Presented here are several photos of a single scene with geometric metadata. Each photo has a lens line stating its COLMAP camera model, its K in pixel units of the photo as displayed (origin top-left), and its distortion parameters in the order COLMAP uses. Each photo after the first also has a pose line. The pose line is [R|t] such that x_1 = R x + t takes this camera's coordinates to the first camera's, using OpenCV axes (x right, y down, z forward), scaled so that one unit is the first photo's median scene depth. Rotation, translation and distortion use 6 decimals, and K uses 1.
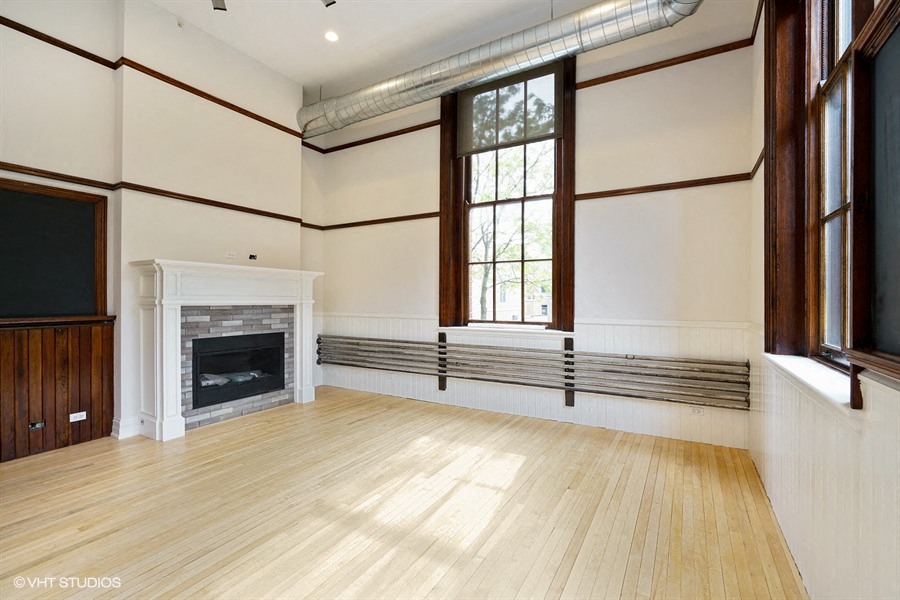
lens RADIAL K [[415.0, 0, 452.4], [0, 415.0, 297.9], [0, 0, 1]] dist [-0.014776, 0.000499]
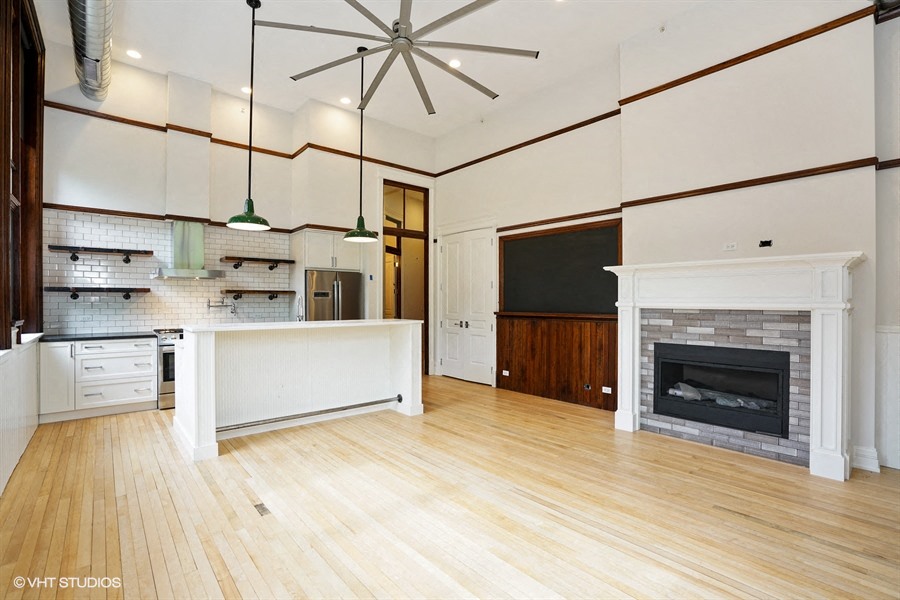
lens RADIAL K [[415.0, 0, 446.1], [0, 415.0, 308.4], [0, 0, 1]] dist [-0.014776, 0.000499]
pose [[-0.345457, 0.013696, -0.938335, 0.436770], [0.003282, 0.999905, 0.013387, 0.003598], [0.938429, 0.001545, -0.345469, 0.812962]]
